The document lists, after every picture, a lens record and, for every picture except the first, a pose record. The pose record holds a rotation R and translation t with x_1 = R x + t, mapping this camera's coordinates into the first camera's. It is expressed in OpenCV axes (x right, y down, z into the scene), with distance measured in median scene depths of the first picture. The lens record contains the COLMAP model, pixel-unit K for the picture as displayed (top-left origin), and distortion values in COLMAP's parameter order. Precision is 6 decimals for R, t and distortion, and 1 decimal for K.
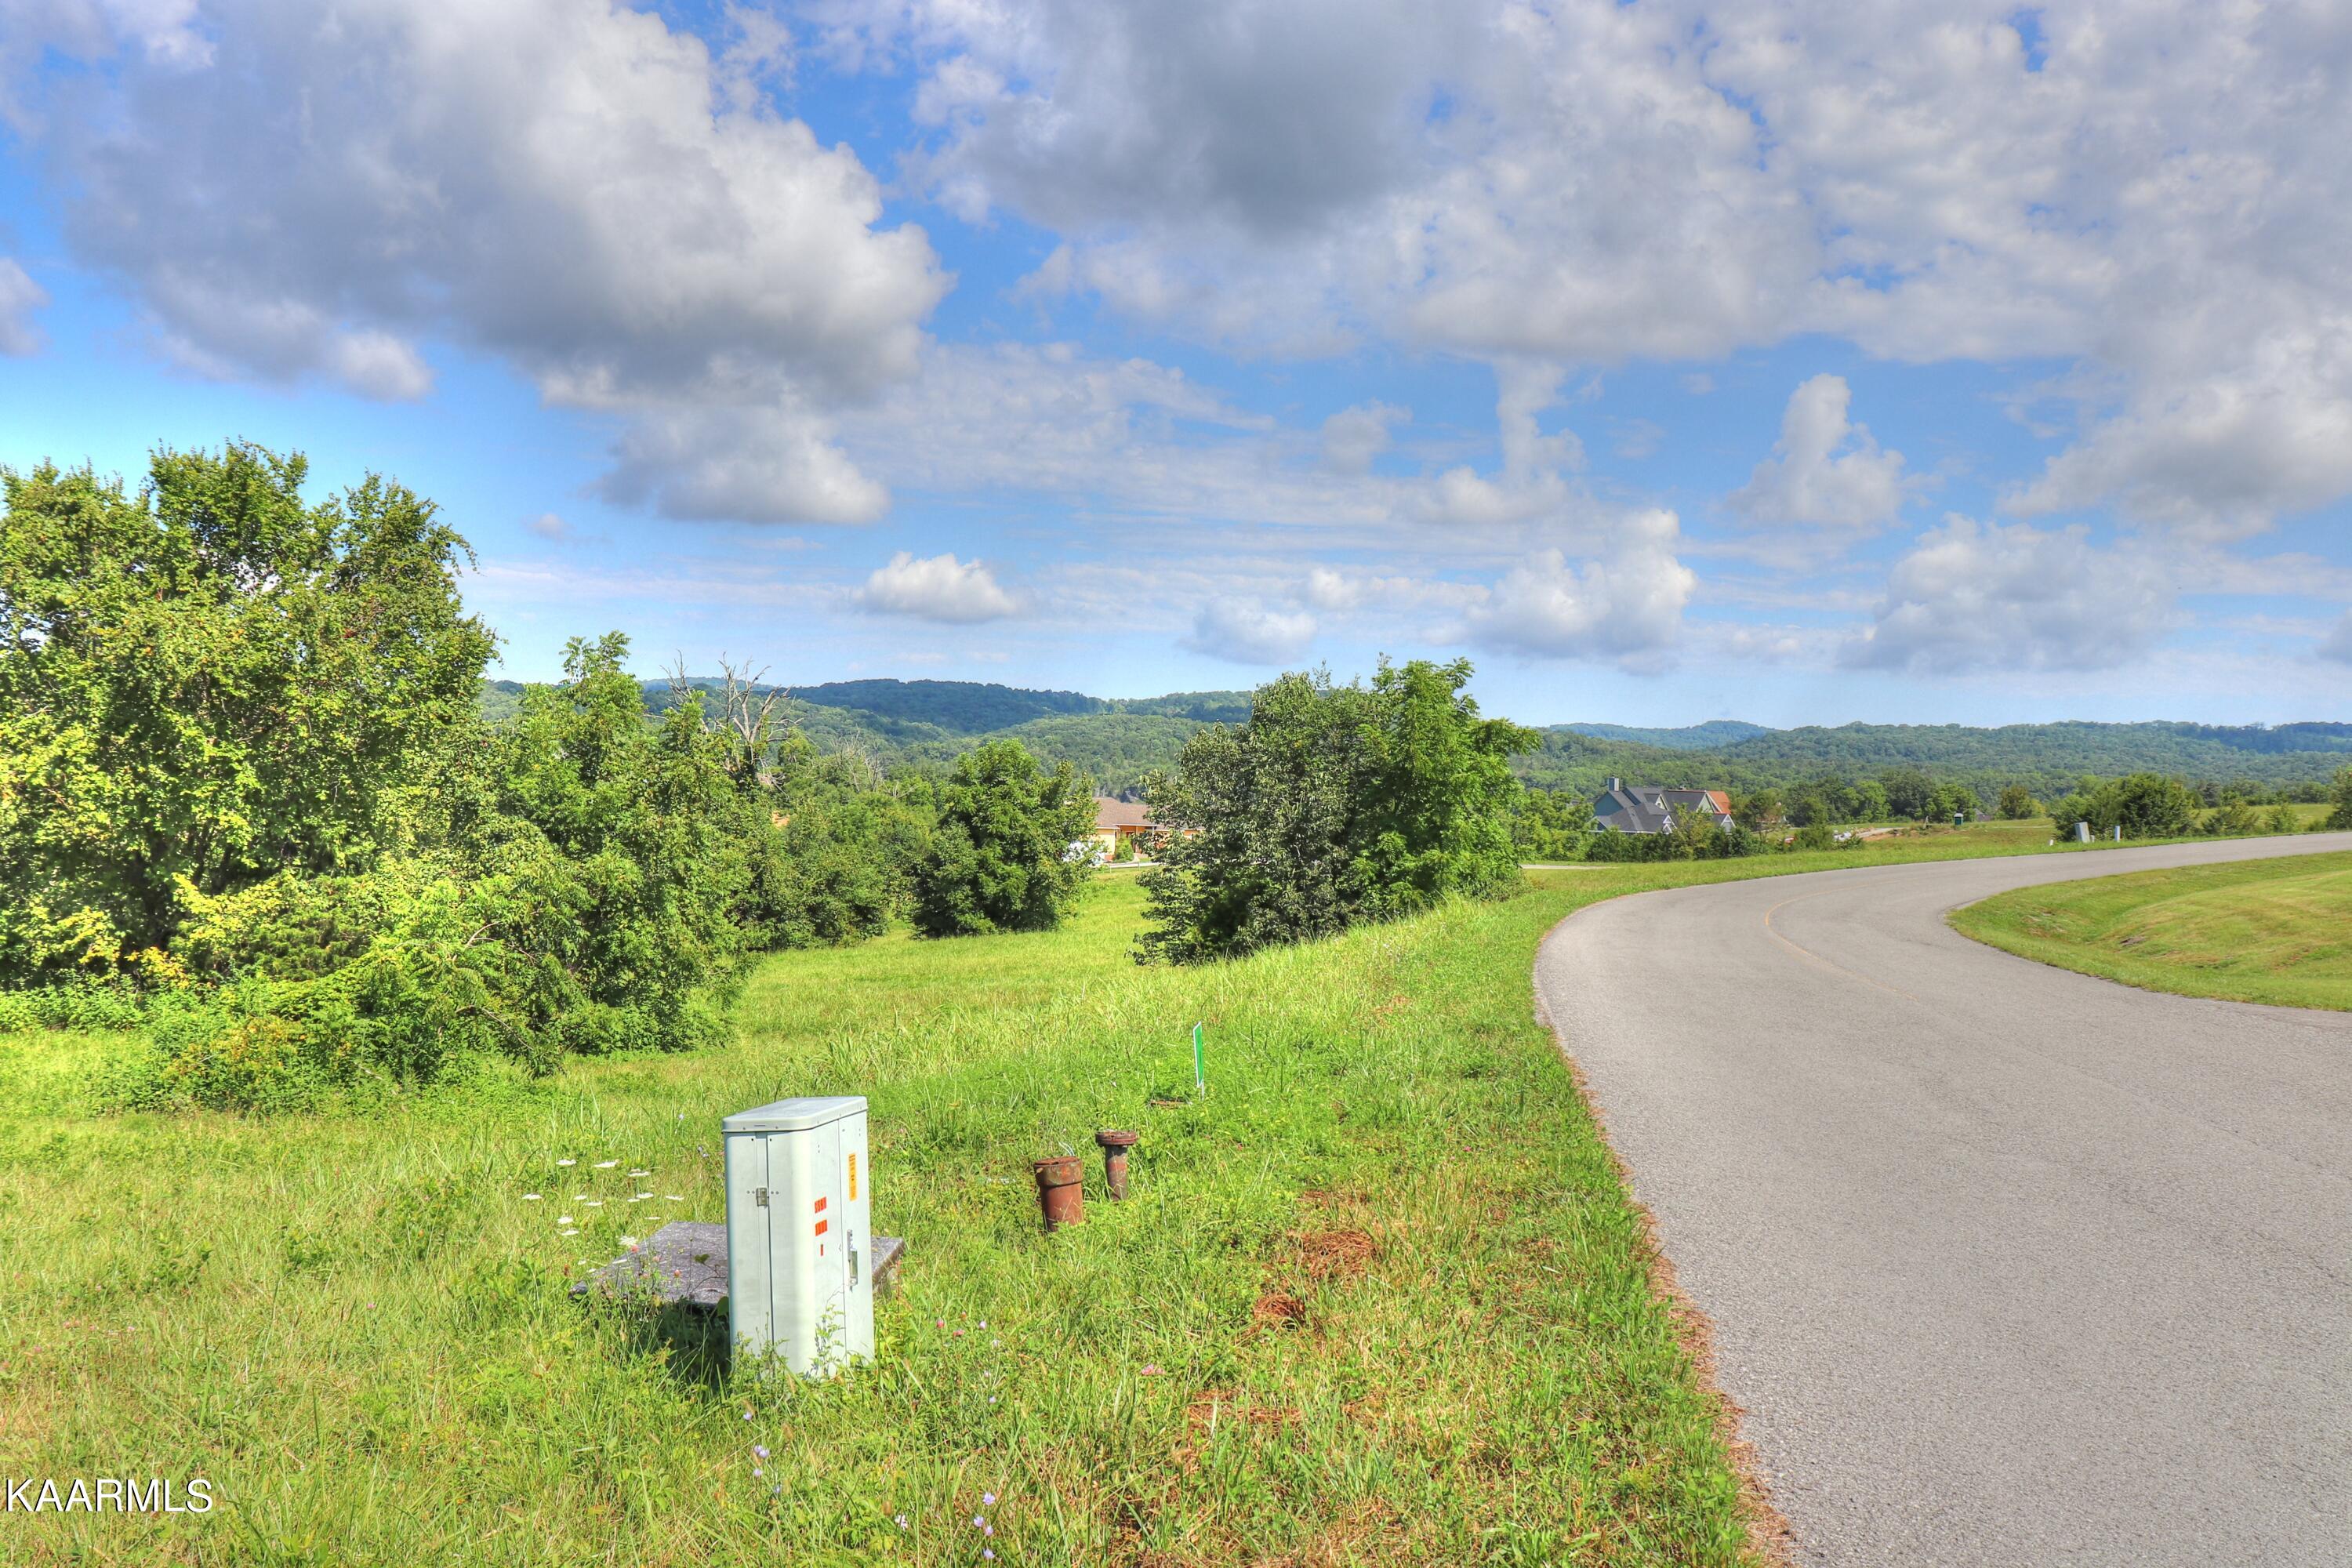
lens RADIAL K [[1931.9, 0, 1168.4], [0, 1931.9, 777.2], [0, 0, 1]] dist [-0.175858, 0.157994]
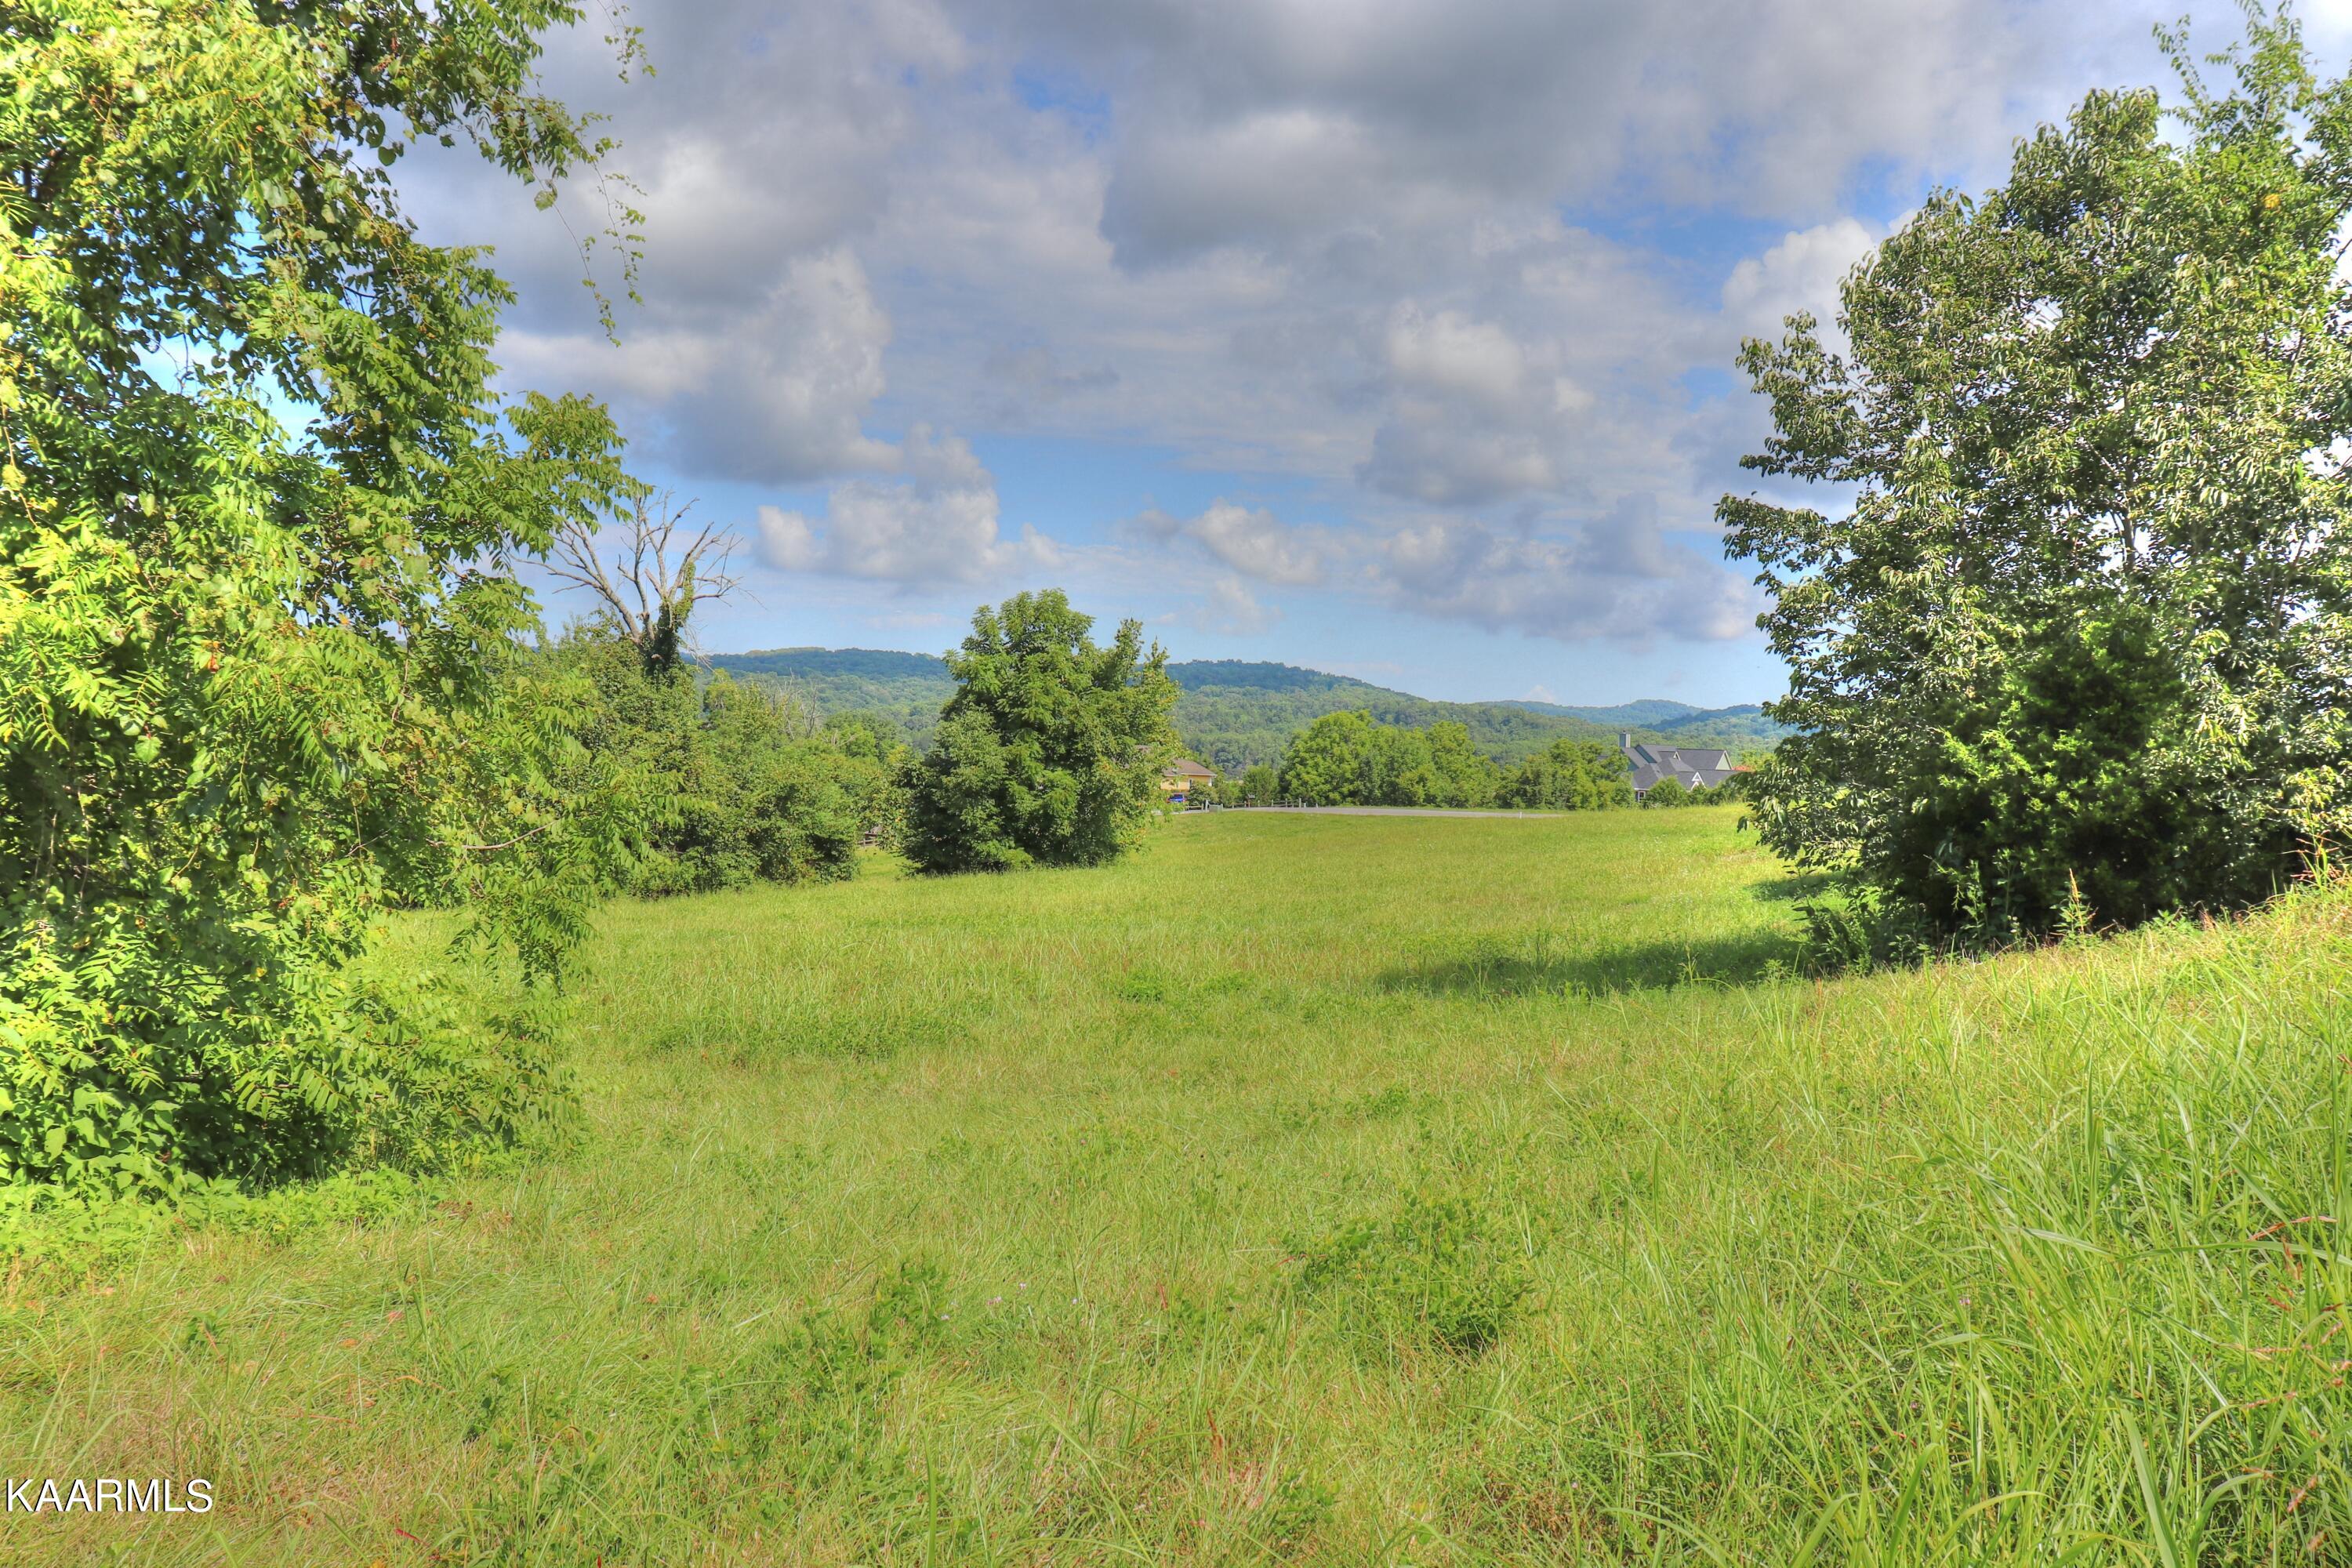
lens RADIAL K [[1931.9, 0, 1178.7], [0, 1931.9, 783.7], [0, 0, 1]] dist [-0.175858, 0.157994]
pose [[0.999005, 0.009500, 0.043581, -0.067387], [-0.010223, 0.999814, 0.016377, 0.038793], [-0.043418, -0.016806, 0.998916, 0.321257]]
